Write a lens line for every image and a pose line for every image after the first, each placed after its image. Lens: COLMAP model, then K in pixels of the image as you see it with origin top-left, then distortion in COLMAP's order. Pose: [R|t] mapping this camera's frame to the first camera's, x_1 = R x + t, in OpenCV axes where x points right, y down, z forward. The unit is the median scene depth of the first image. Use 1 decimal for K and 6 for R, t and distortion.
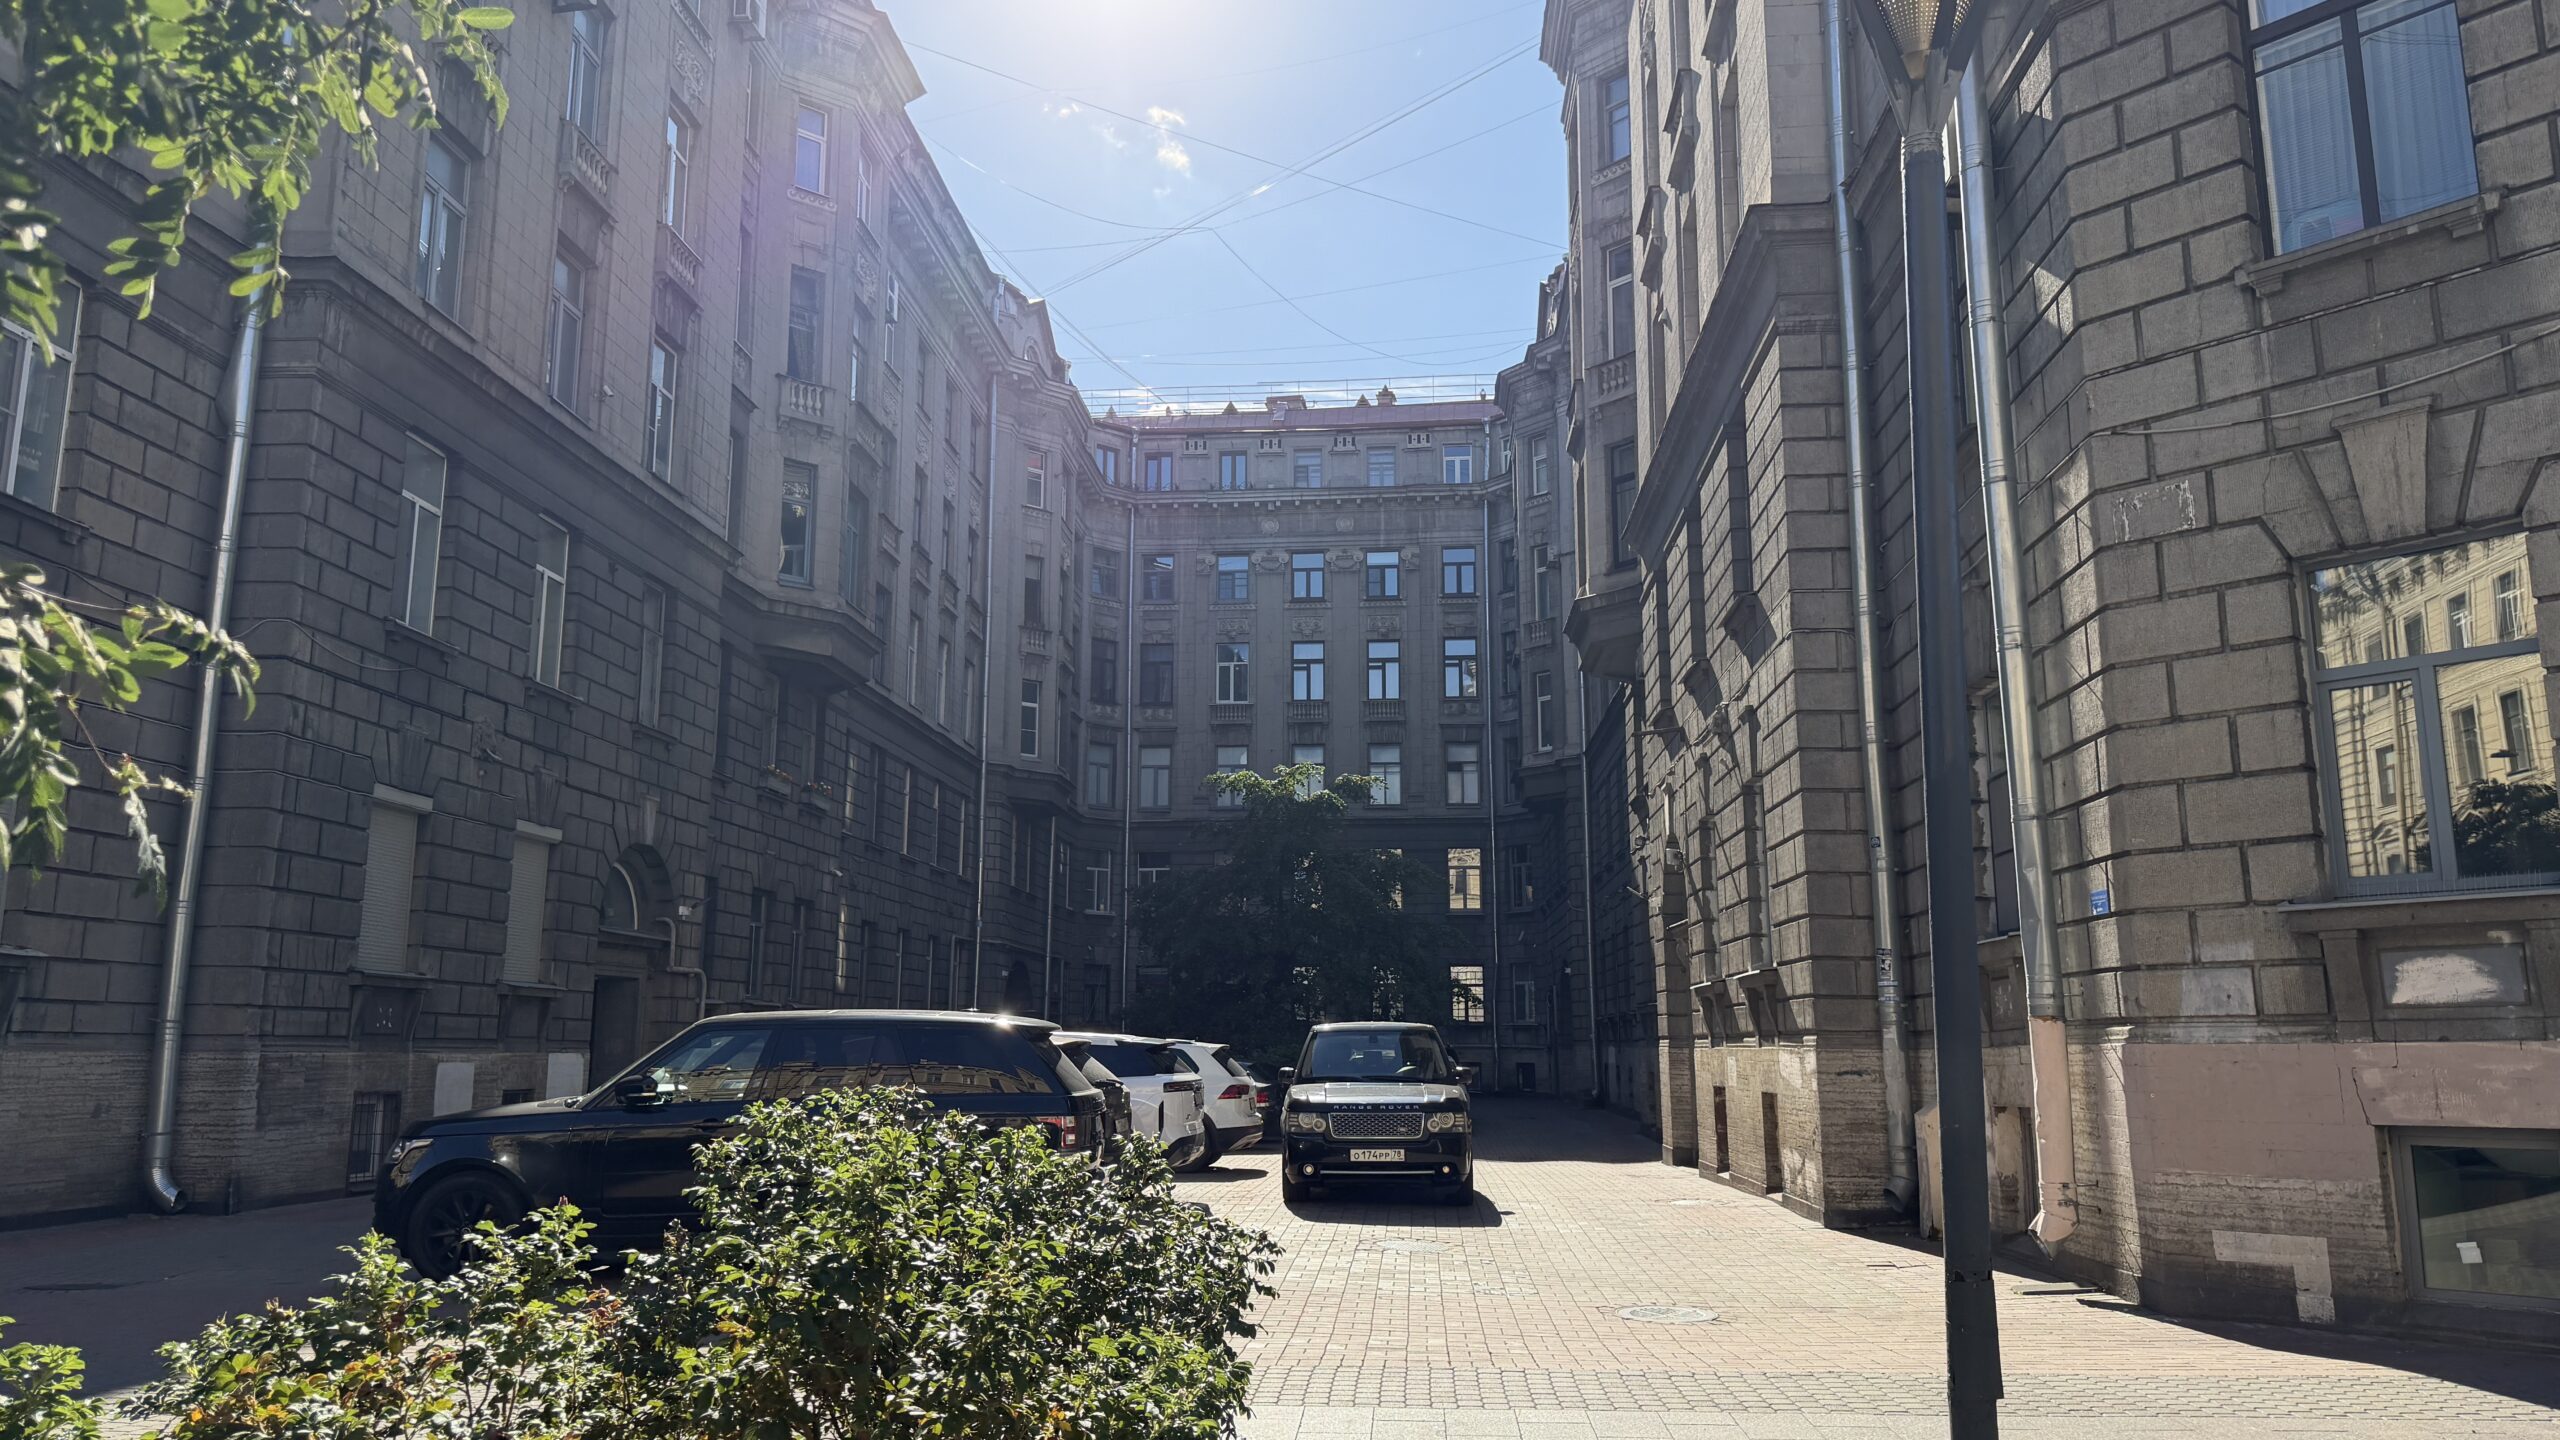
lens RADIAL K [[1776.7, 0, 1248.6], [0, 1776.7, 697.3], [0, 0, 1]] dist [0.051472, -0.036927]
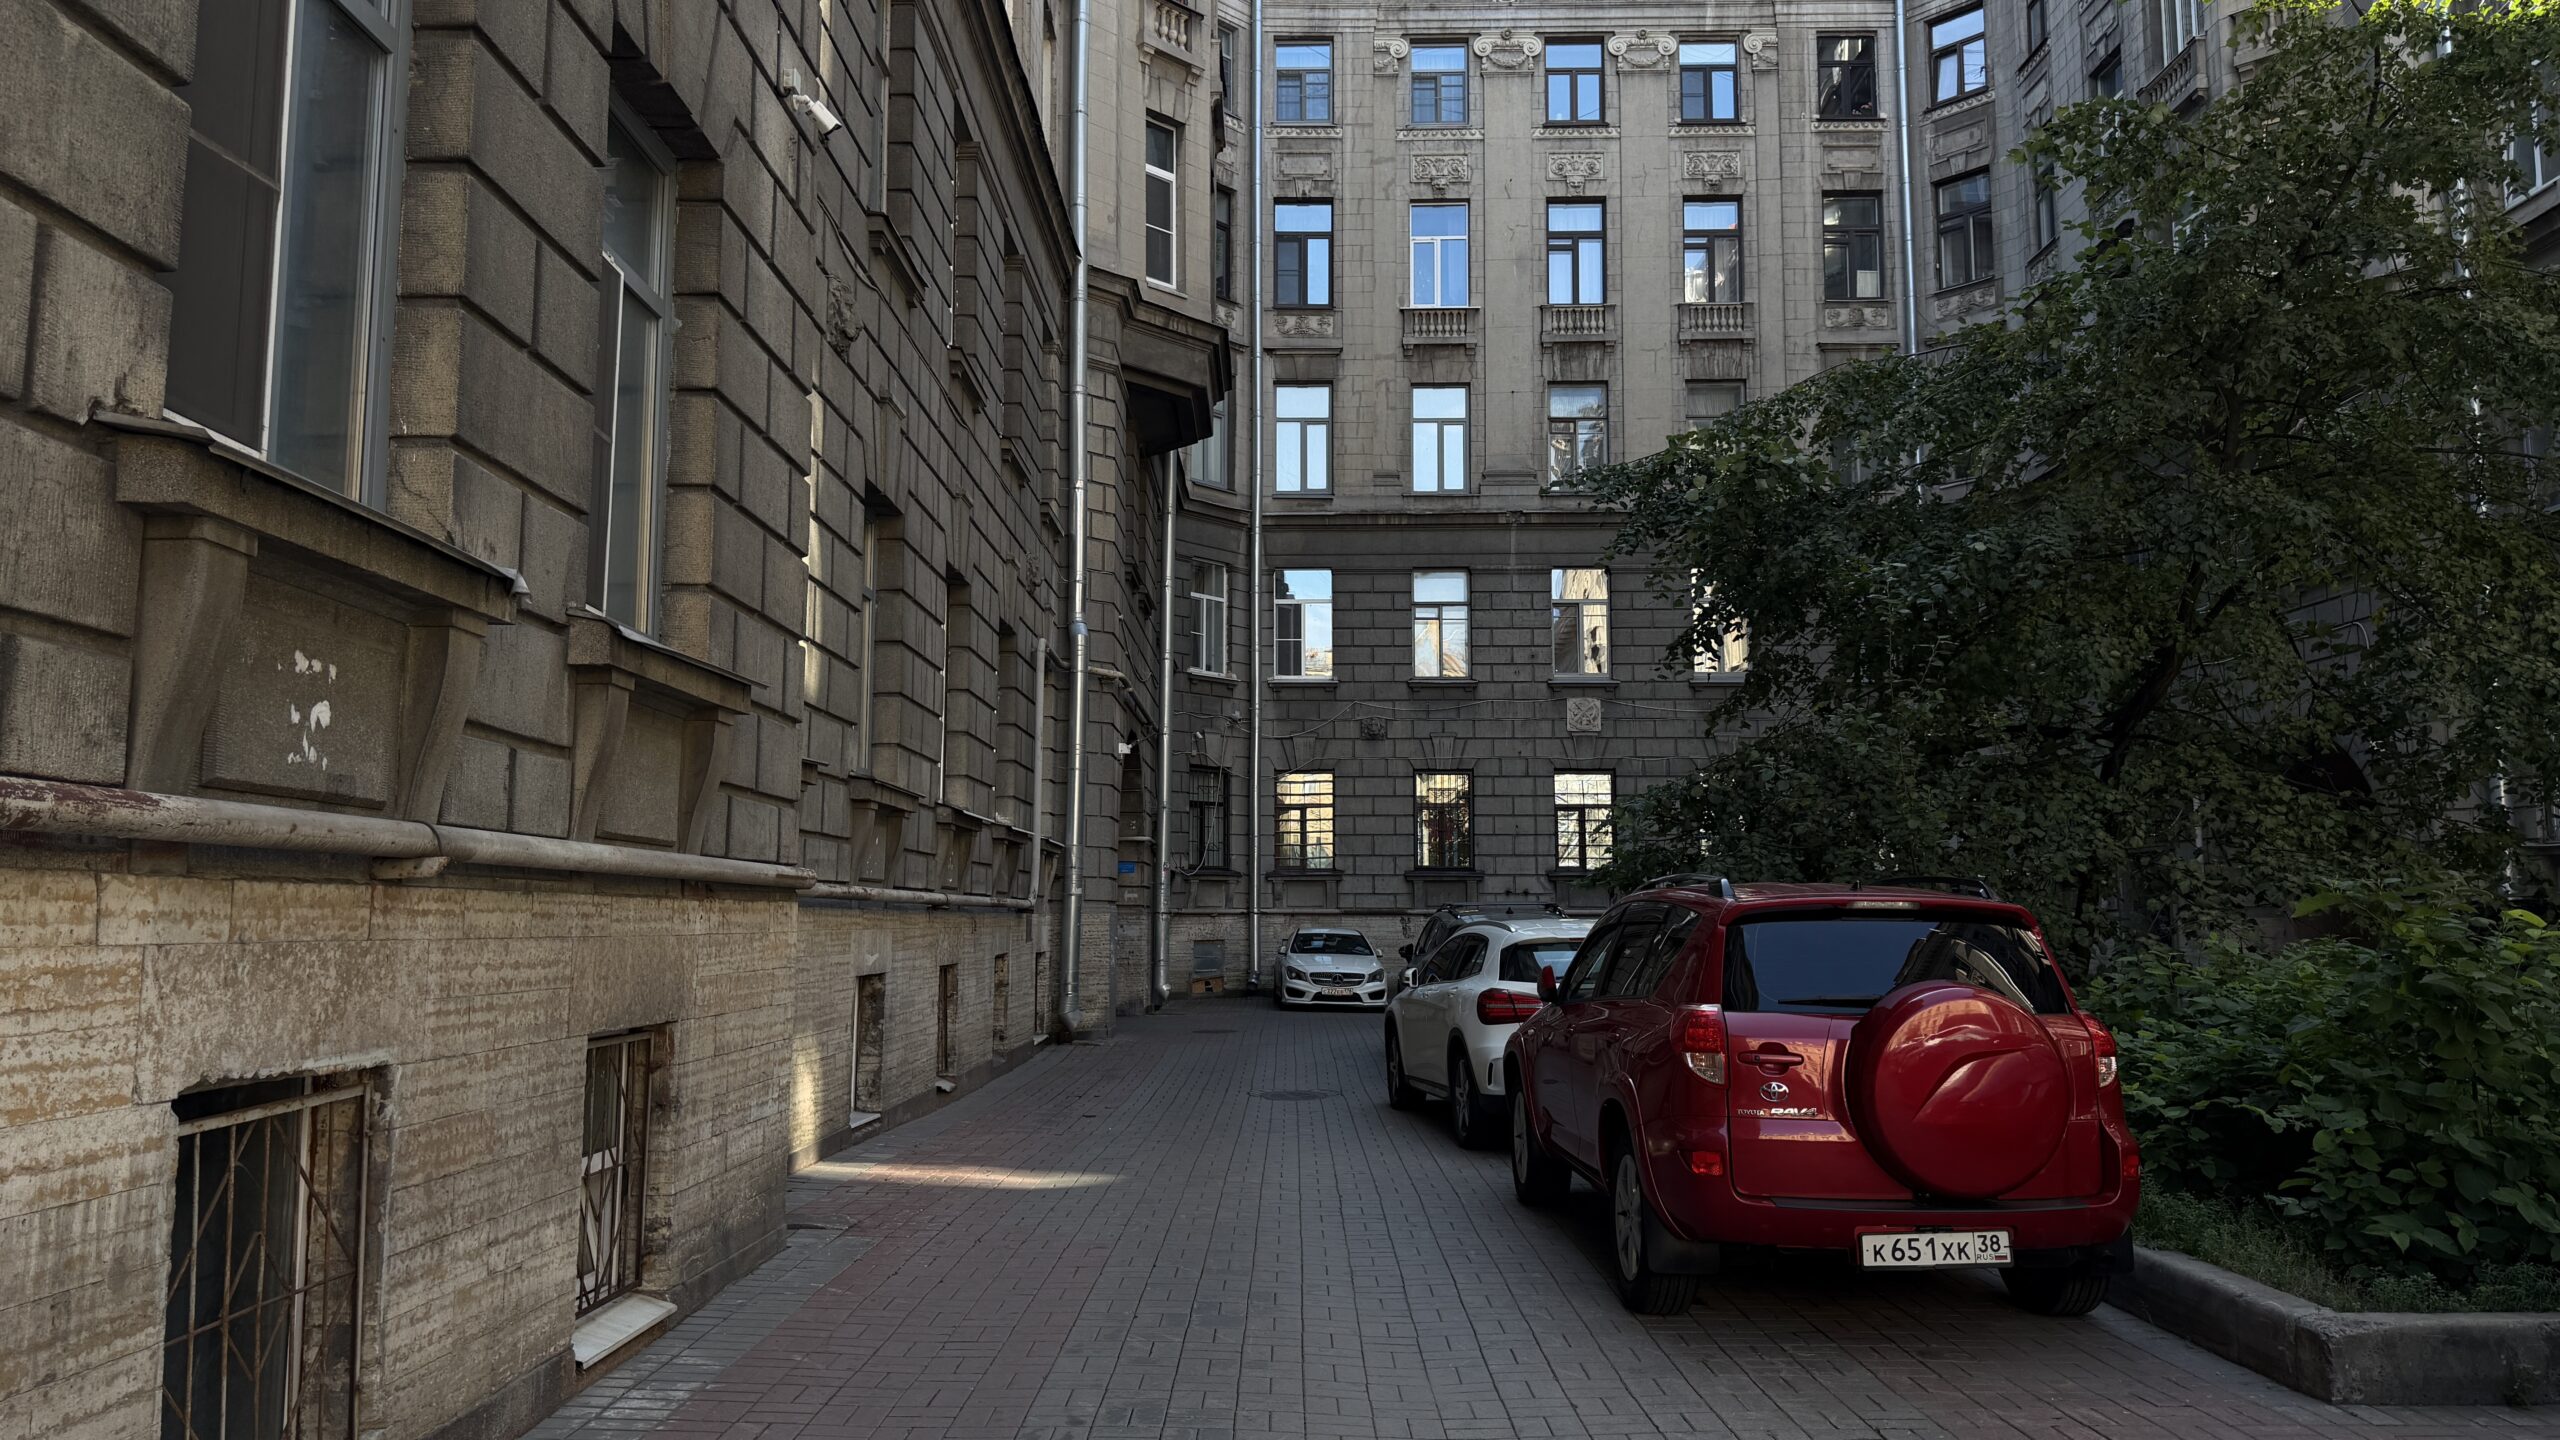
lens RADIAL K [[1776.7, 0, 1305.5], [0, 1776.7, 737.8], [0, 0, 1]] dist [0.051472, -0.036927]
pose [[0.994595, 0.003909, 0.103761, -0.110647], [-0.013541, 0.995641, 0.092283, 0.088120], [-0.102948, -0.093189, 0.990312, 0.439308]]
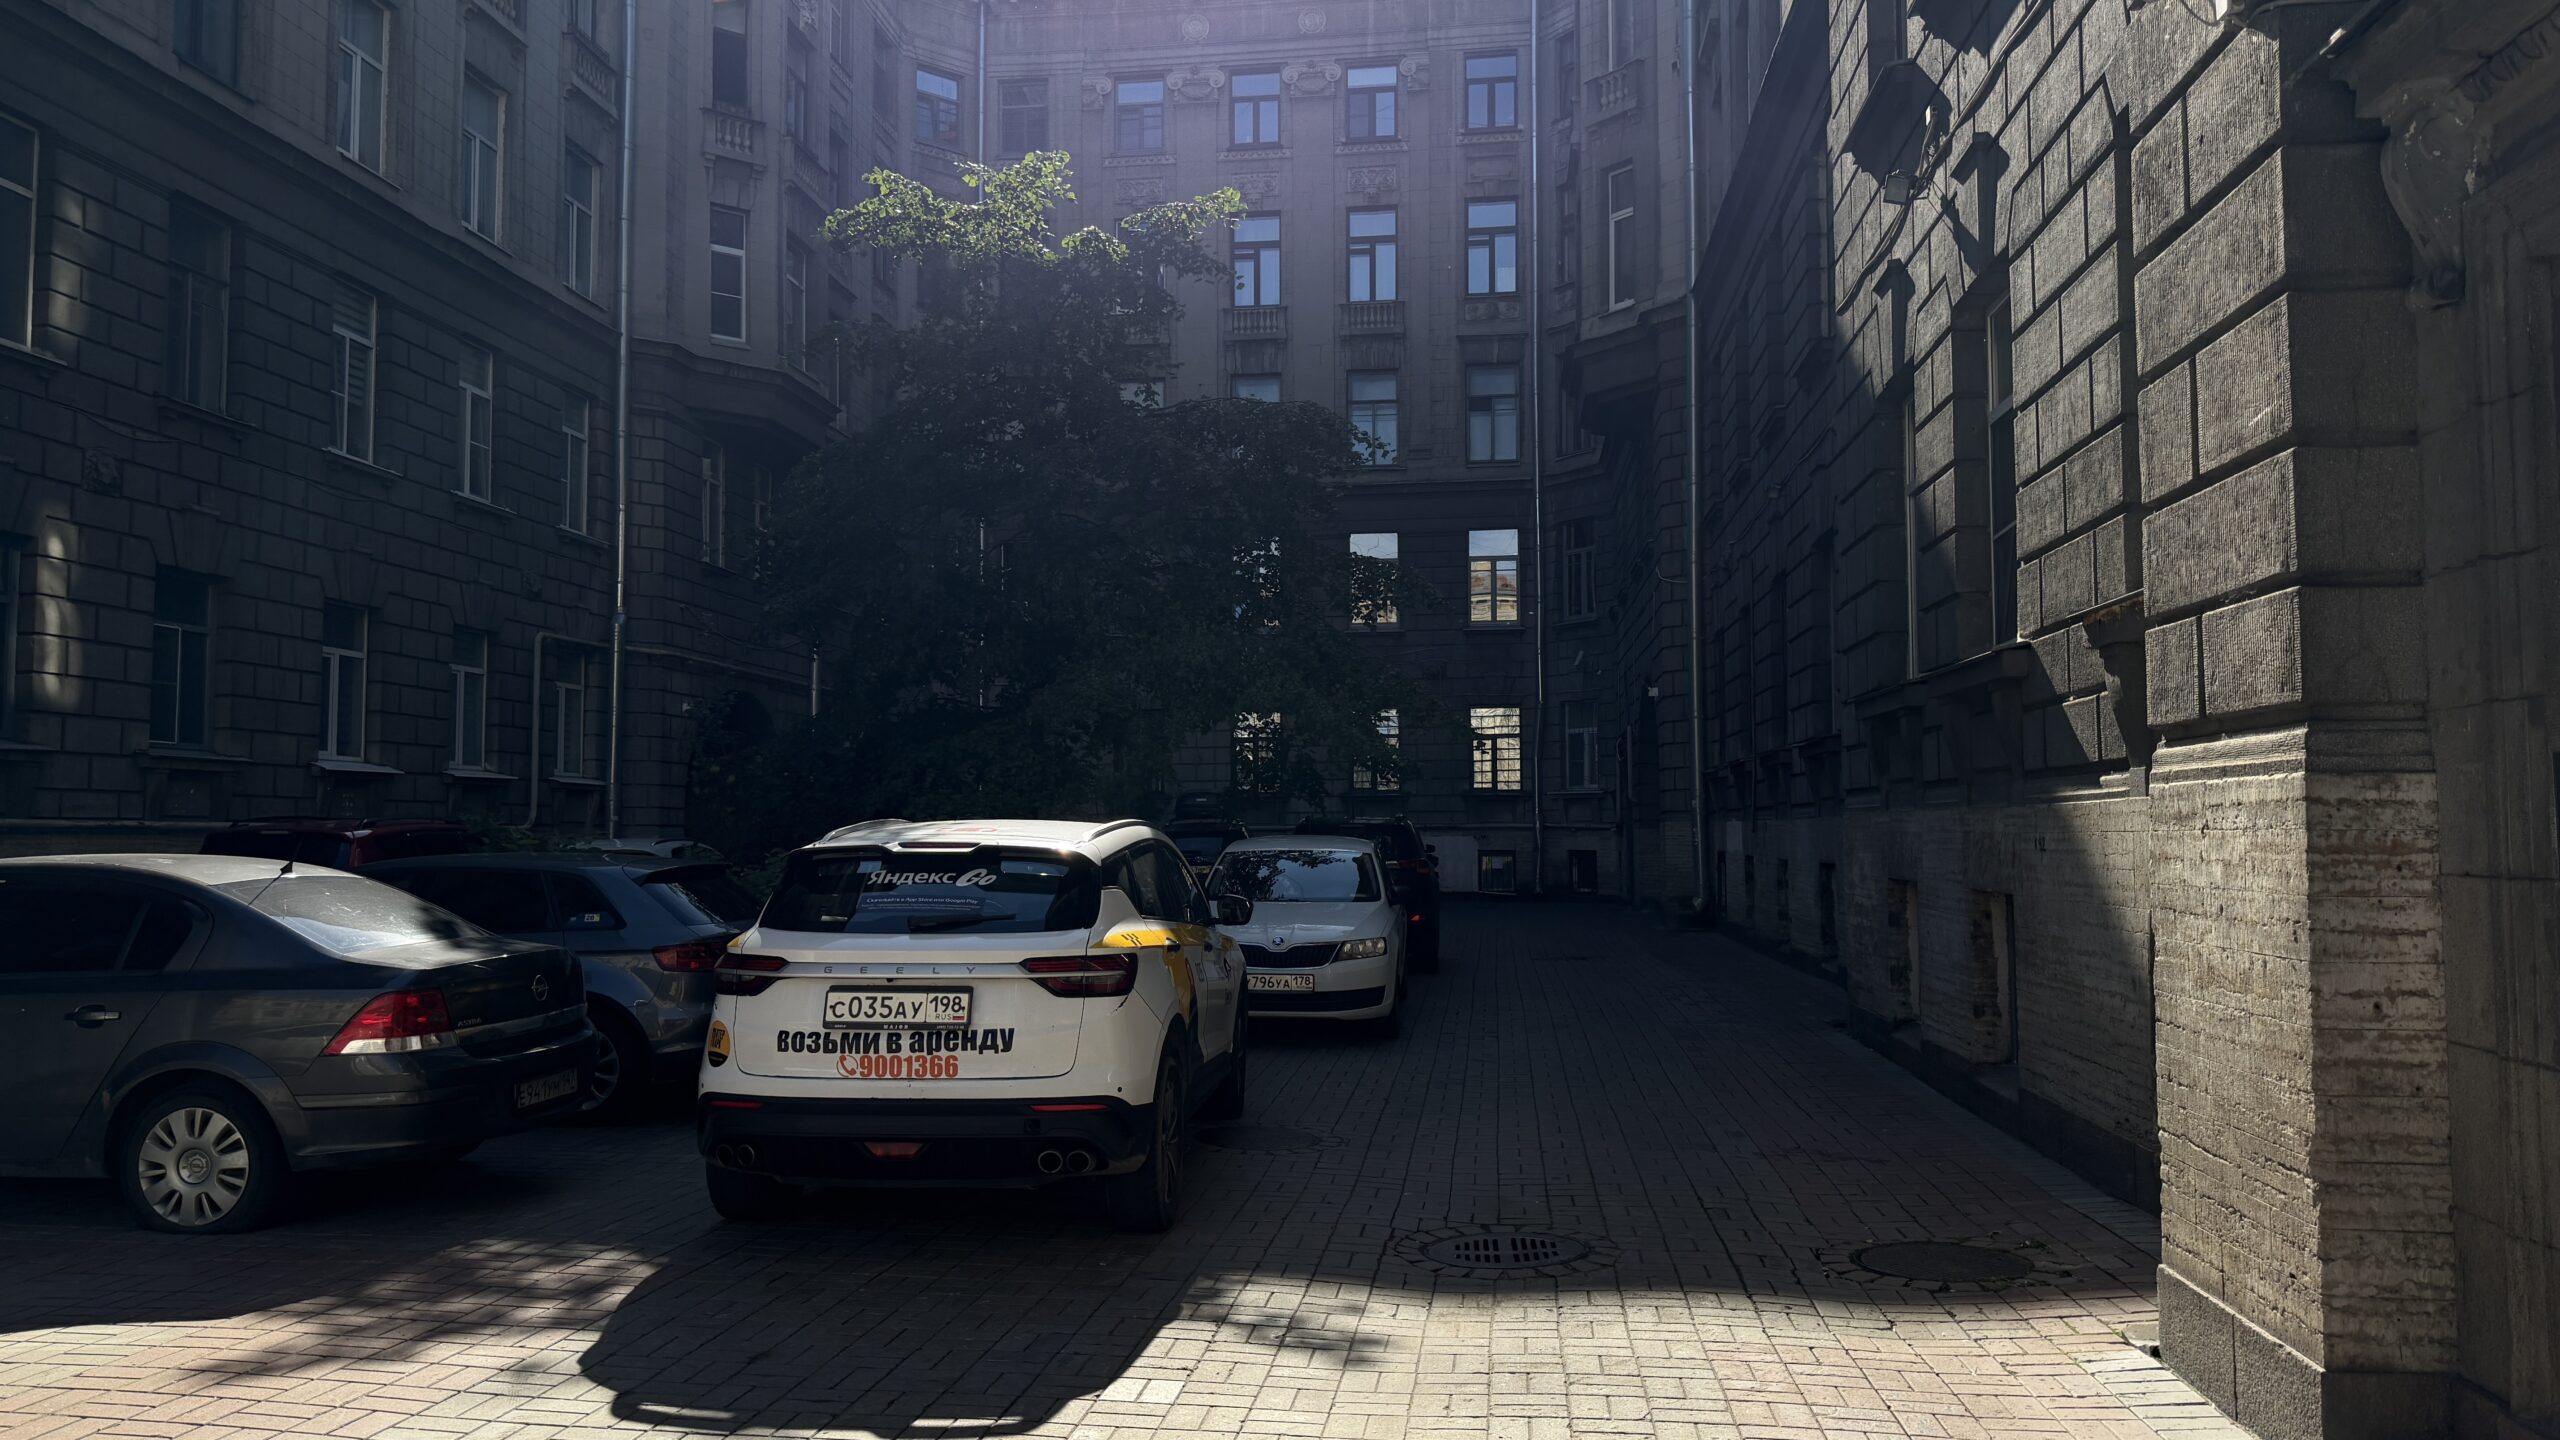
lens RADIAL K [[1776.7, 0, 1290.1], [0, 1776.7, 754.4], [0, 0, 1]] dist [0.051472, -0.036927]
pose [[0.999771, -0.008258, -0.019763, 0.057763], [0.011071, 0.989110, 0.146761, 0.068675], [0.018336, -0.146946, 0.988975, 0.335961]]
